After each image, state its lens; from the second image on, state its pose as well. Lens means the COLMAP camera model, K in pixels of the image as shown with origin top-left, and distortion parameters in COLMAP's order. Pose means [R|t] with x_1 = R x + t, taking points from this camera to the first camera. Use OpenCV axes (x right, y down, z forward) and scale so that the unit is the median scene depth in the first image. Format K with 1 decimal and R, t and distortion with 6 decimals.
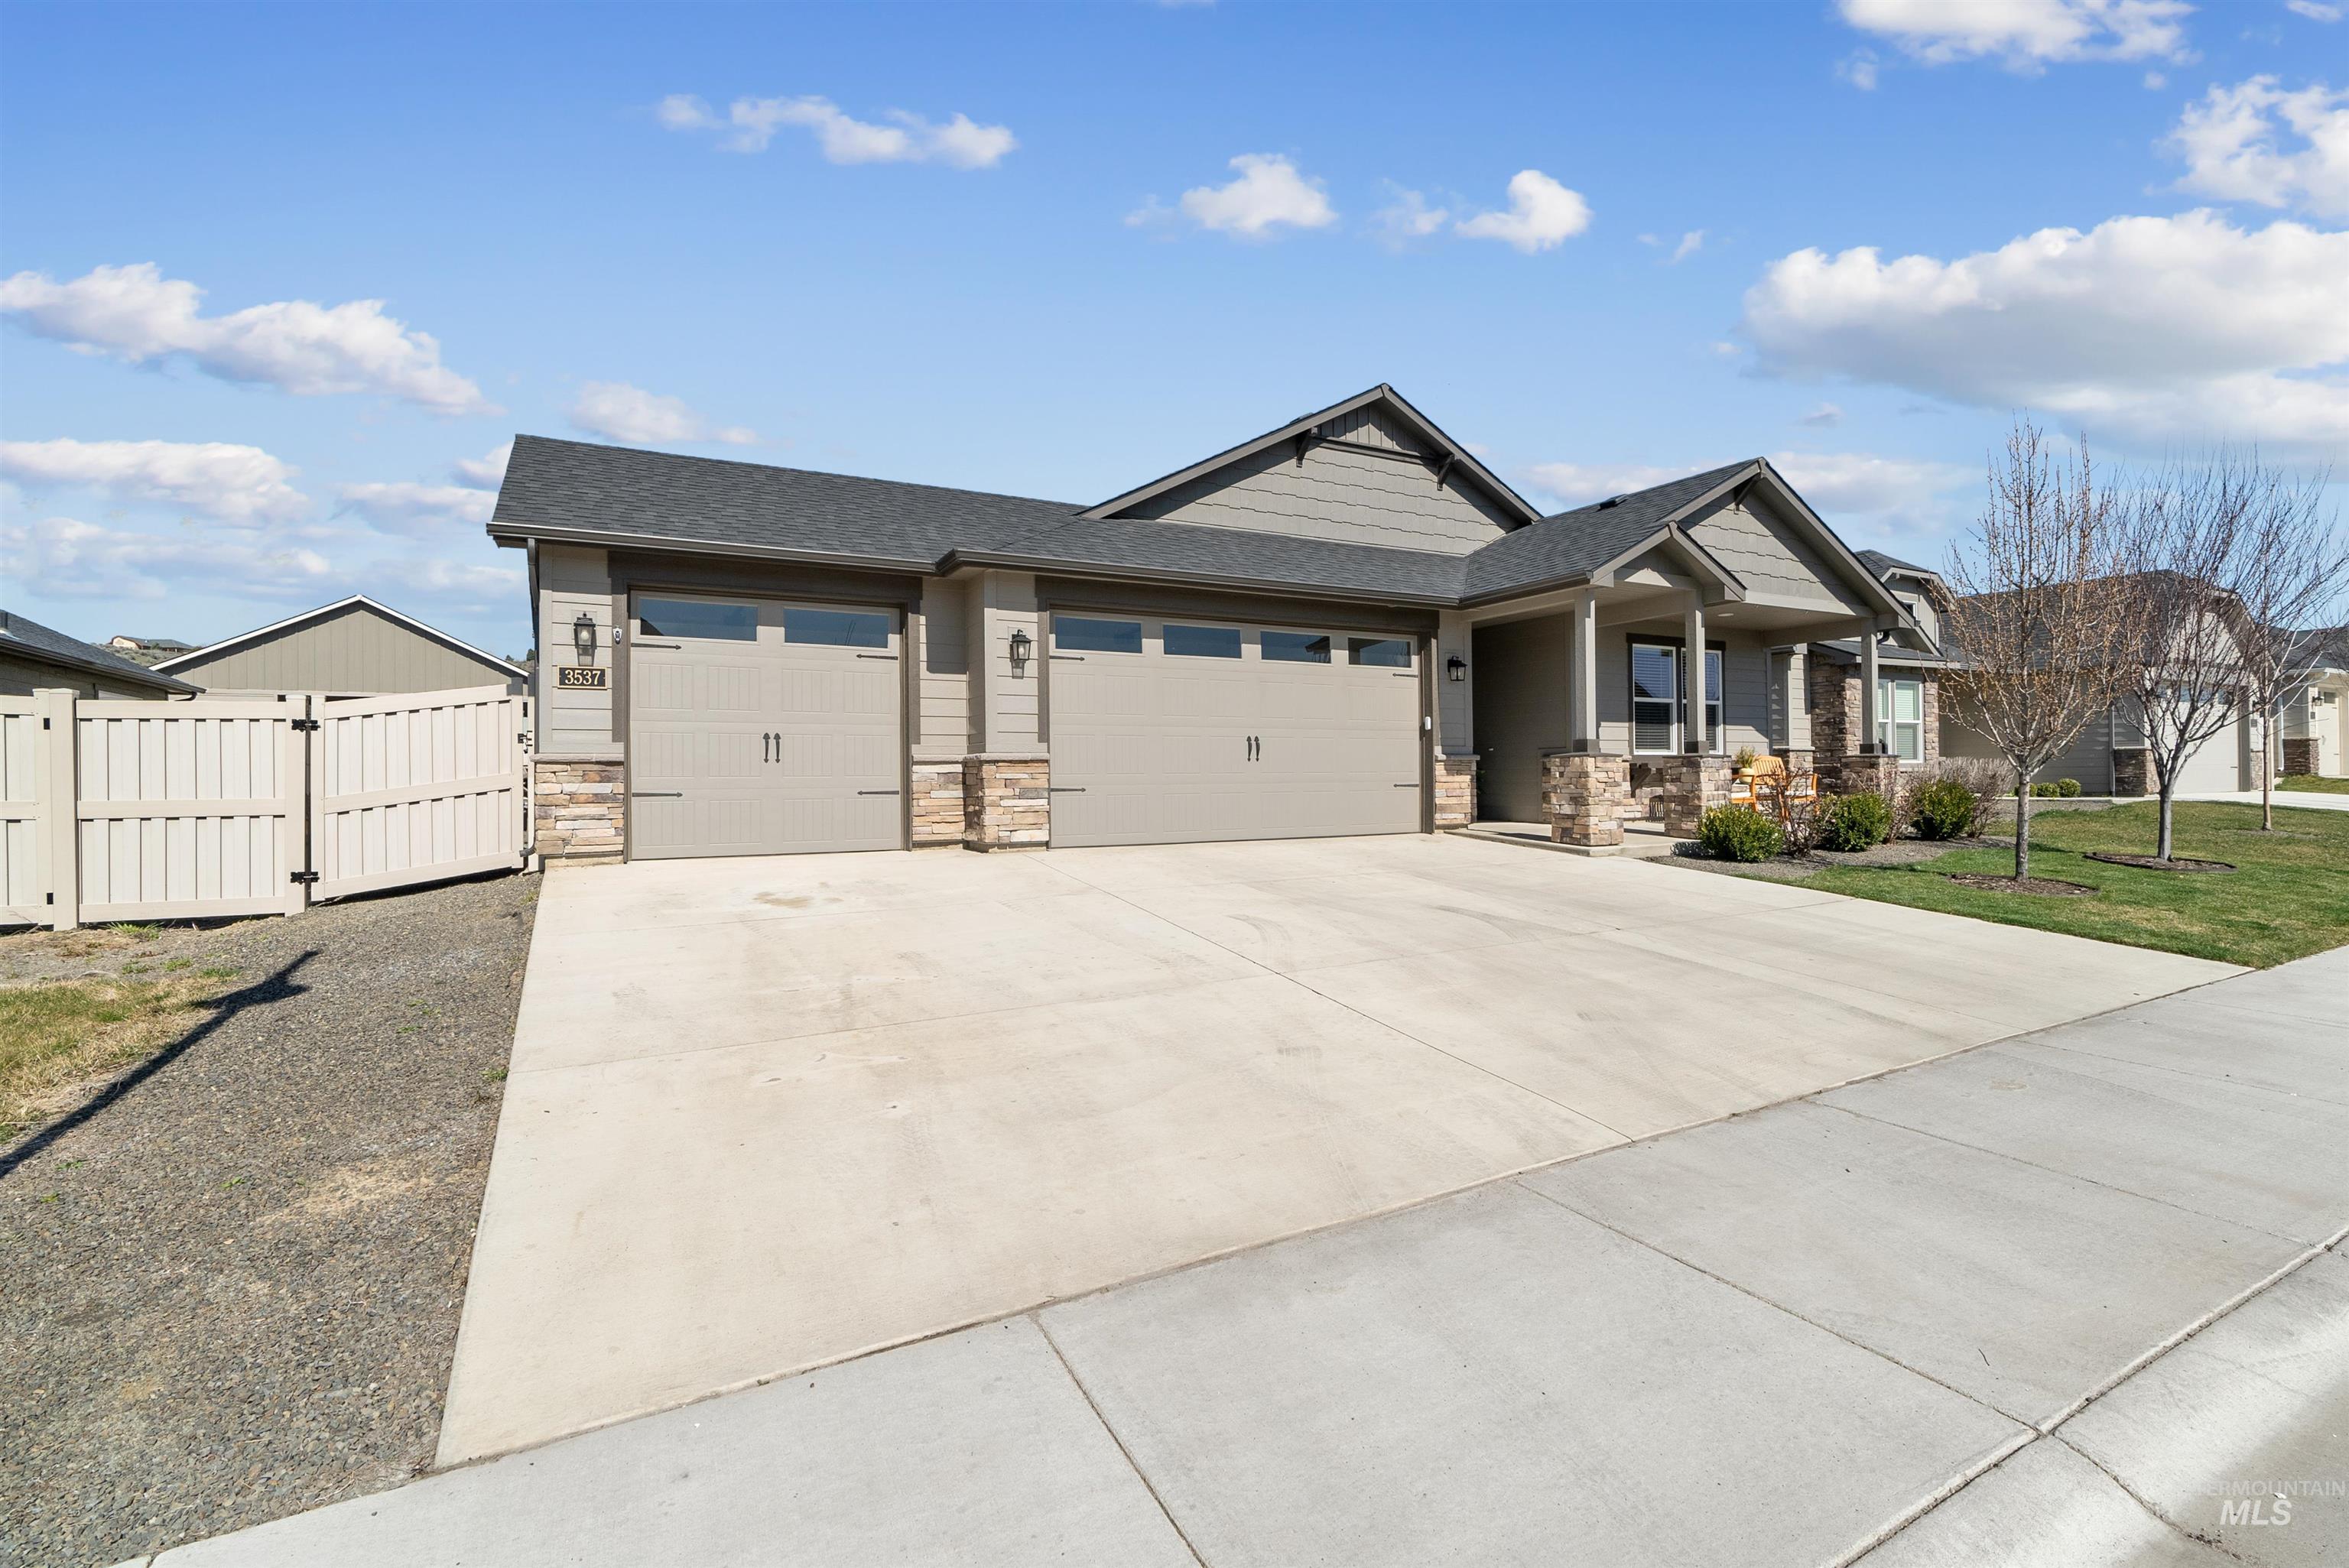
lens RADIAL K [[1057.6, 0, 1178.4], [0, 1057.6, 771.9], [0, 0, 1]] dist [-0.003808, -0.000517]
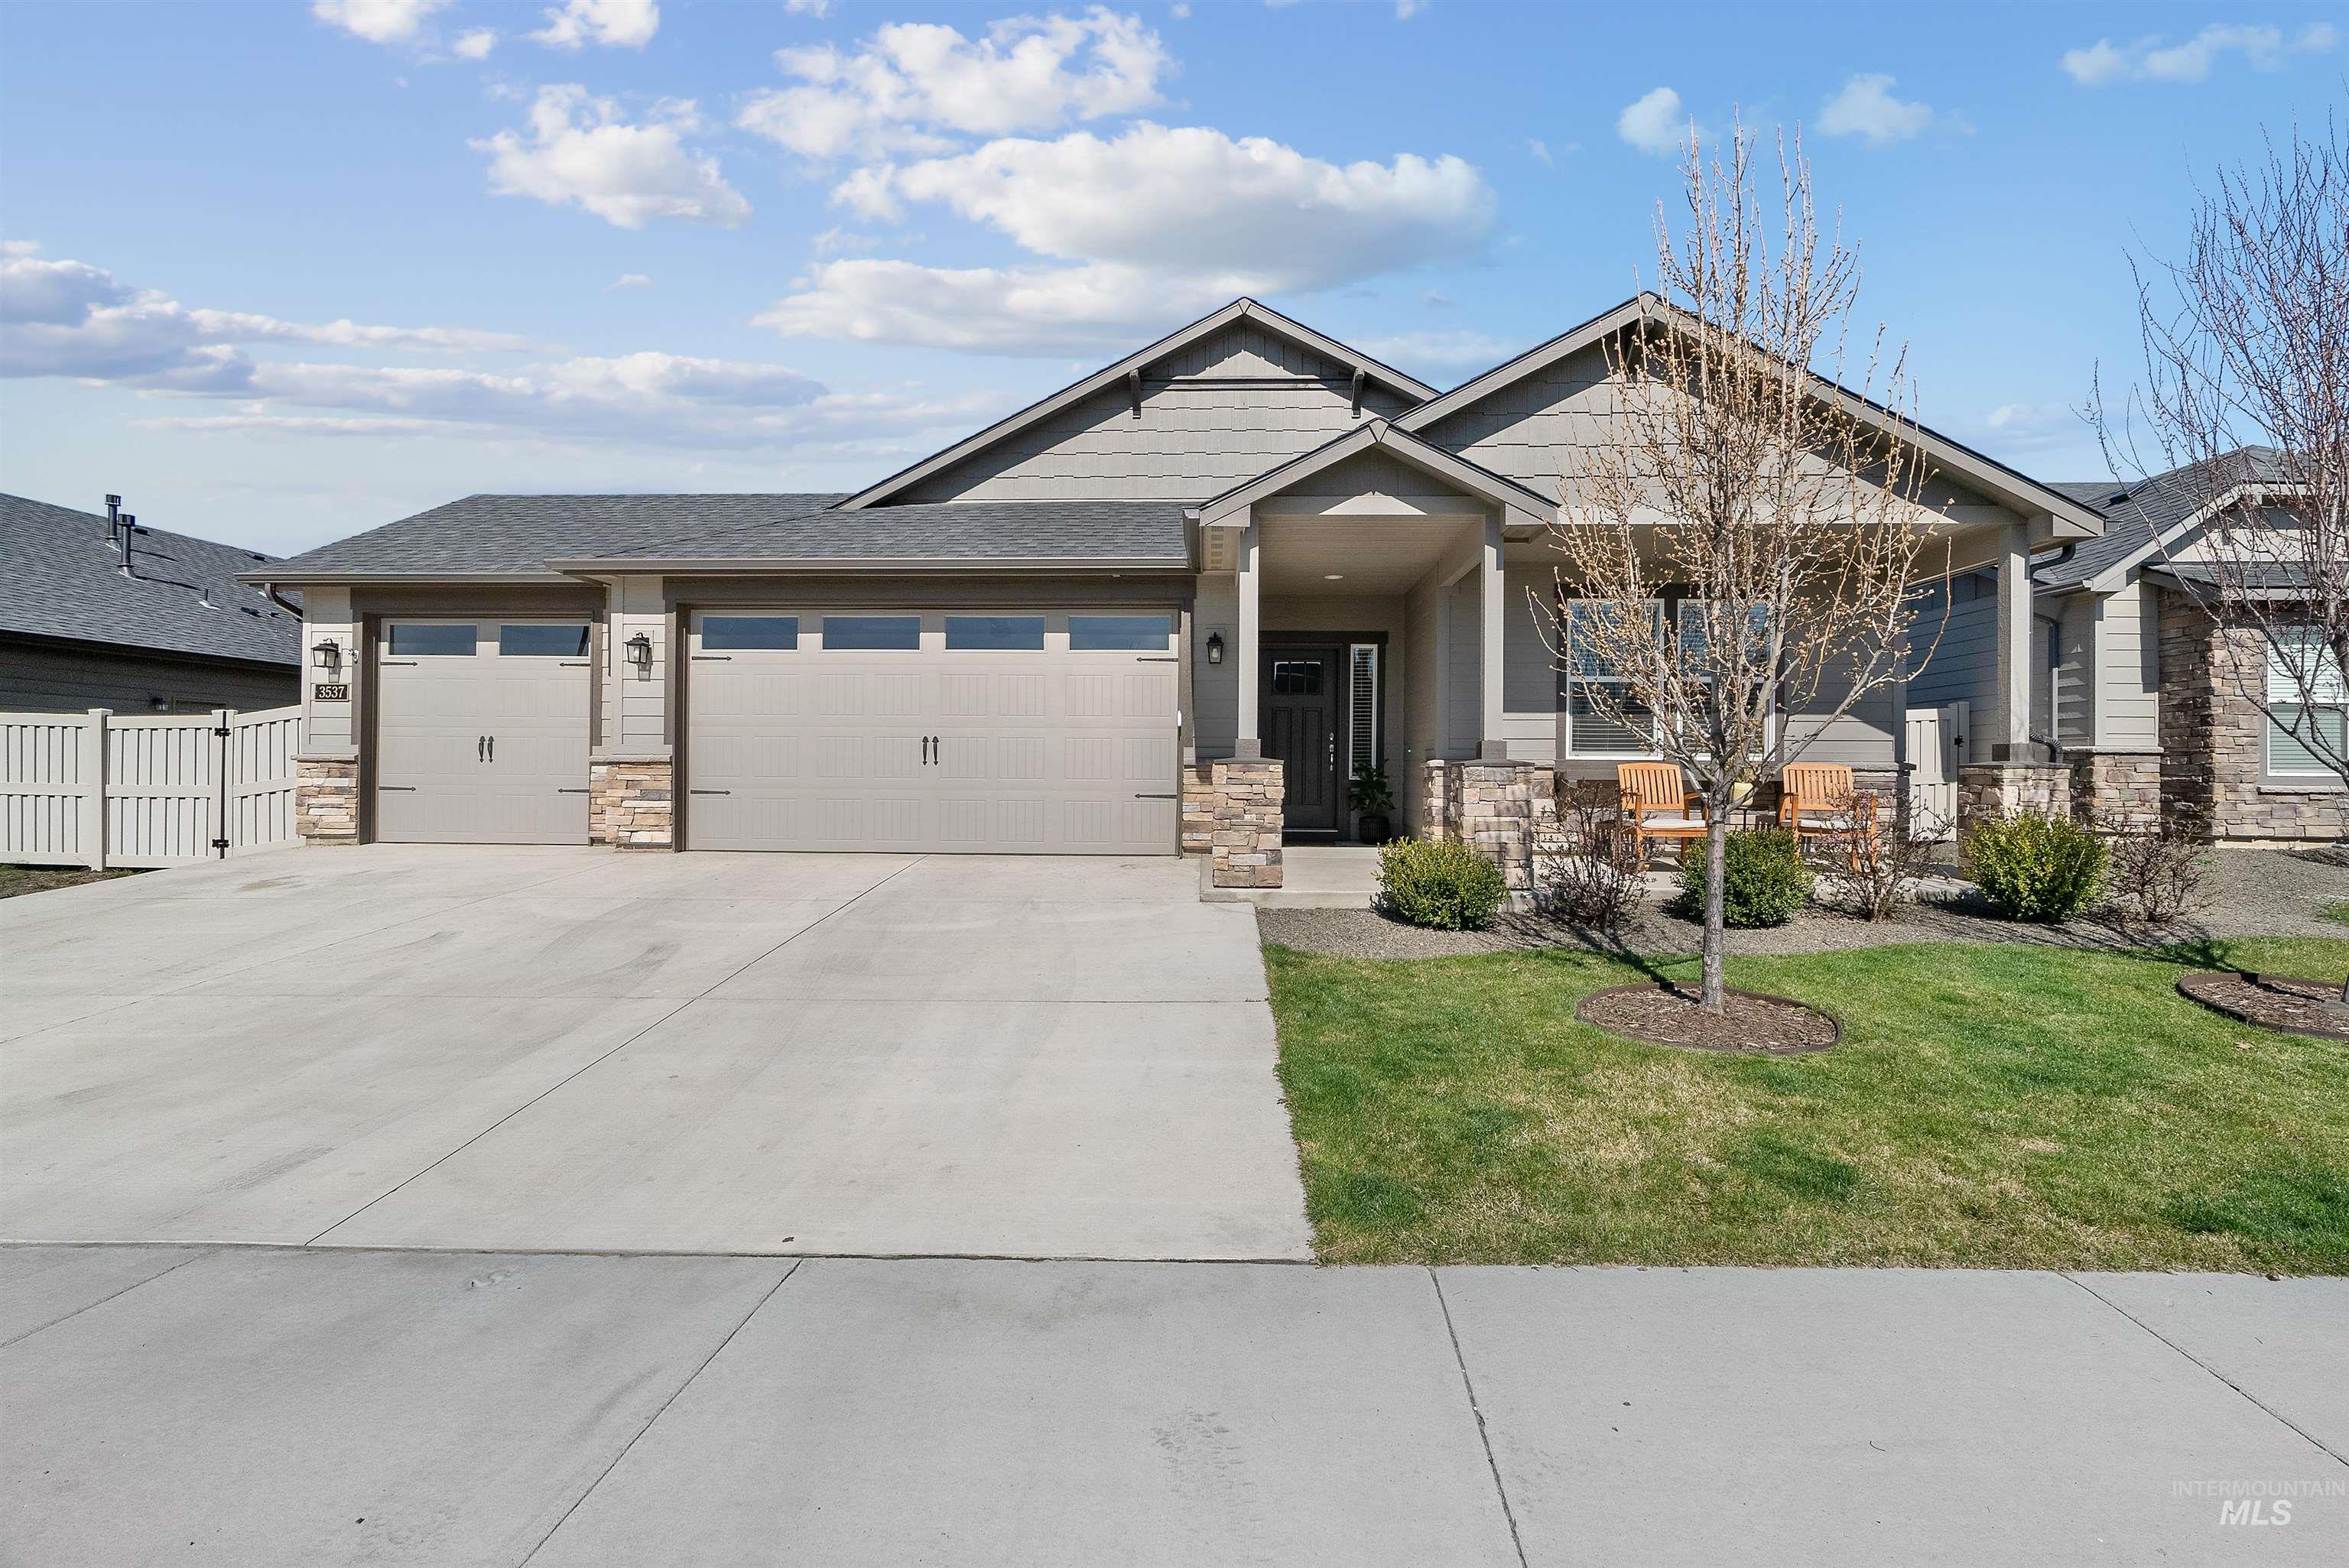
lens RADIAL K [[1057.6, 0, 1178.4], [0, 1057.6, 771.9], [0, 0, 1]] dist [-0.003808, -0.000517]
pose [[0.861313, 0.014167, -0.507877, 0.663103], [-0.011462, 0.999899, 0.008453, -0.013215], [0.507945, -0.001459, 0.861388, 0.324235]]
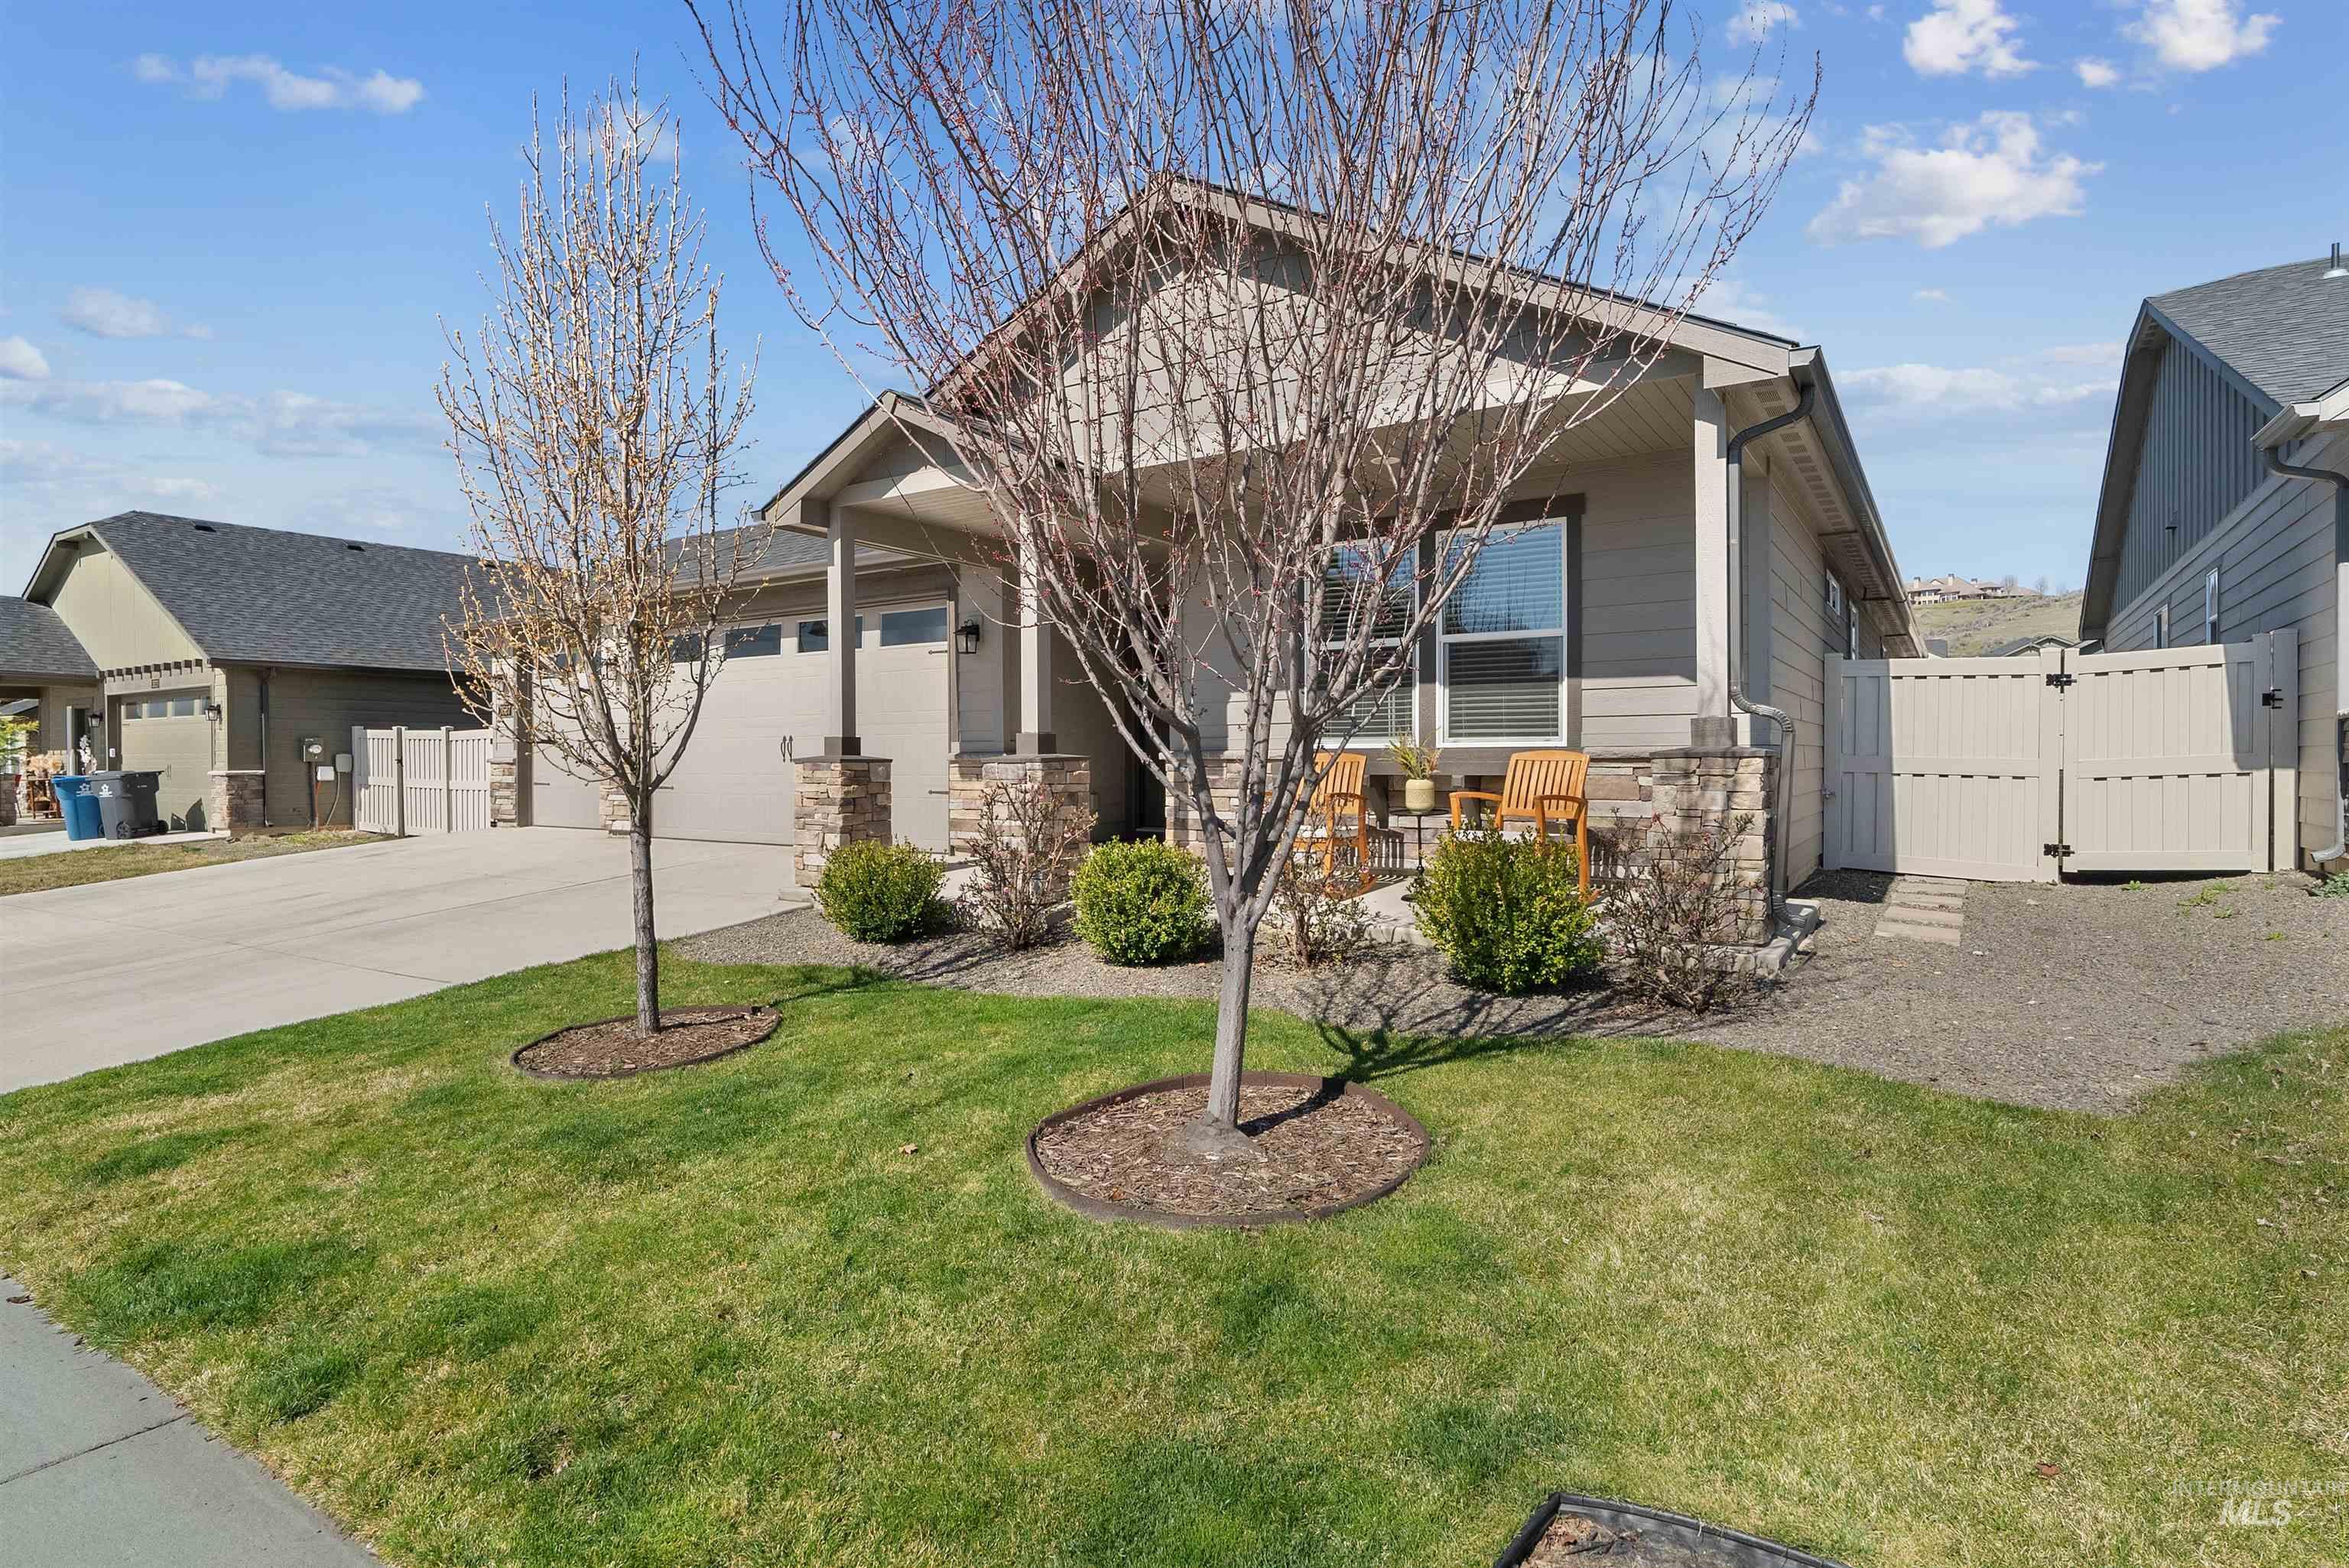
lens RADIAL K [[1198.6, 0, 1173.8], [0, 1198.6, 772.9], [0, 0, 1]] dist [-0.003763, -0.000428]
pose [[0.466179, 0.018467, -0.884498, 1.117866], [0.007049, 0.999673, 0.024587, -0.023181], [0.884662, -0.017697, 0.465896, 0.764327]]
